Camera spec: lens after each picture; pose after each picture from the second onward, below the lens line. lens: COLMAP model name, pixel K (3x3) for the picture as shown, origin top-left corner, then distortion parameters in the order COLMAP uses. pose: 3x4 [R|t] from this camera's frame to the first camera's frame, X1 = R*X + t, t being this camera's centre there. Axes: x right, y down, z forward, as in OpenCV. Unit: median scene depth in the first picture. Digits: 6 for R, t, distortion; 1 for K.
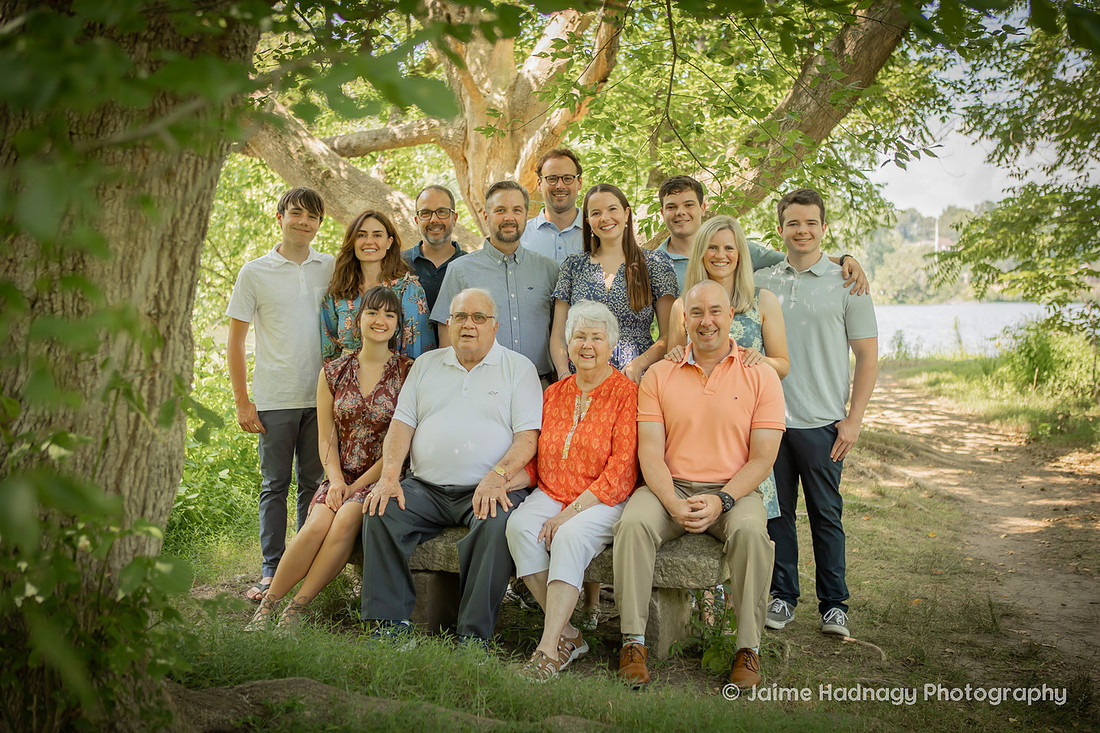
lens RADIAL K [[1481.6, 0, 529.9], [0, 1481.6, 360.8], [0, 0, 1]] dist [-0.047679, 0.000000]
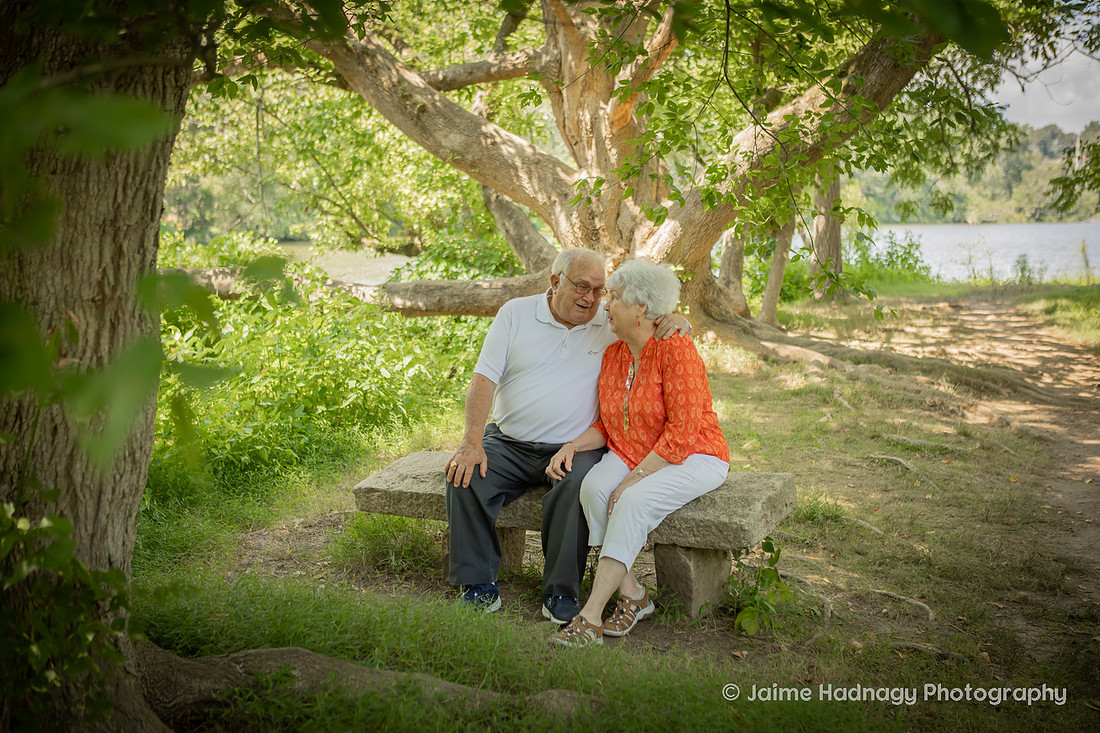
lens RADIAL K [[1441.8, 0, 566.9], [0, 1441.8, 361.1], [0, 0, 1]] dist [-0.027212, 0.000000]
pose [[0.996438, 0.004656, -0.084195, 0.062428], [0.000668, 0.998007, 0.063098, -0.023282], [0.084321, -0.062929, 0.994450, 0.031961]]
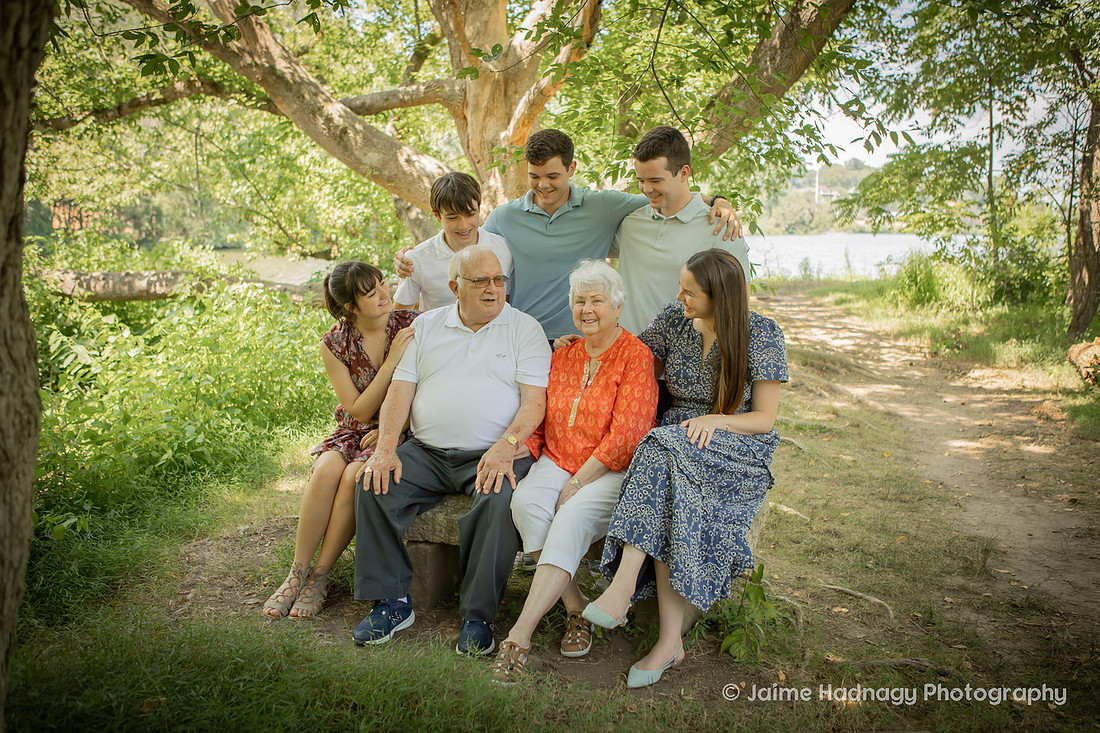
lens RADIAL K [[1013.1, 0, 563.3], [0, 1013.1, 359.8], [0, 0, 1]] dist [-0.064226, 0.000000]
pose [[0.998775, -0.008043, 0.048825, -0.010150], [0.003681, 0.996044, 0.088788, -0.024627], [-0.049346, -0.088499, 0.994853, 0.282255]]
